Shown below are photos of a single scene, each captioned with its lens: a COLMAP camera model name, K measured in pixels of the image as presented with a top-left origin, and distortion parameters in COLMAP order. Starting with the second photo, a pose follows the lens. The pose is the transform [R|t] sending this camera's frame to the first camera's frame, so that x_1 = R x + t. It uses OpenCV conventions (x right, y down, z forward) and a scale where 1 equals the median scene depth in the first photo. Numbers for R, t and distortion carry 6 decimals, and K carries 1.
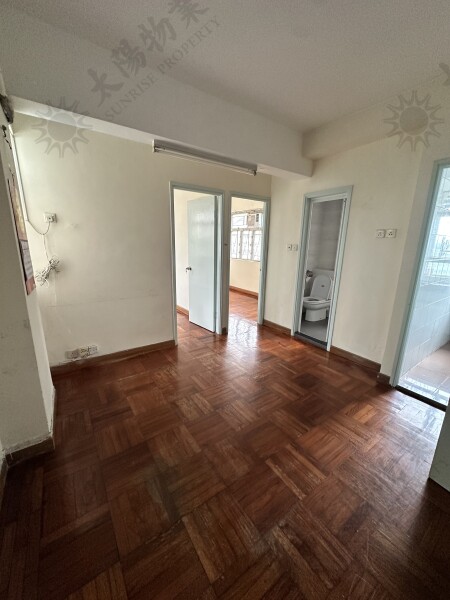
lens RADIAL K [[239.2, 0, 225.0], [0, 239.2, 300.0], [0, 0, 1]] dist [-0.000806, 0.000790]
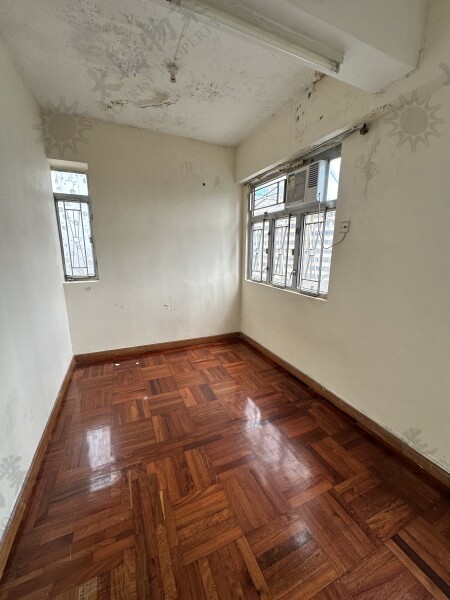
lens RADIAL K [[239.2, 0, 225.0], [0, 239.2, 300.0], [0, 0, 1]] dist [-0.000806, 0.000790]
pose [[0.982528, 0.024040, -0.184554, 0.069877], [-0.029469, 0.999208, -0.026726, -0.134127], [0.183765, 0.031698, 0.982459, 0.580411]]
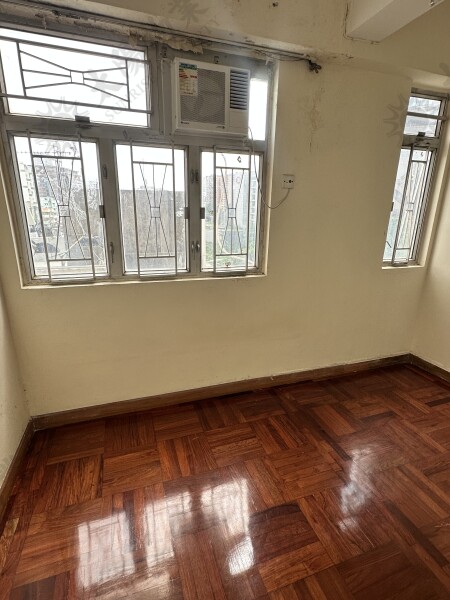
lens RADIAL K [[303.2, 0, 225.0], [0, 303.2, 300.0], [0, 0, 1]] dist [0.002180, -0.000314]
pose [[0.280203, -0.293119, 0.914094, -0.171289], [0.219478, 0.946579, 0.236258, -0.207455], [-0.934514, 0.134423, 0.329567, 0.862816]]
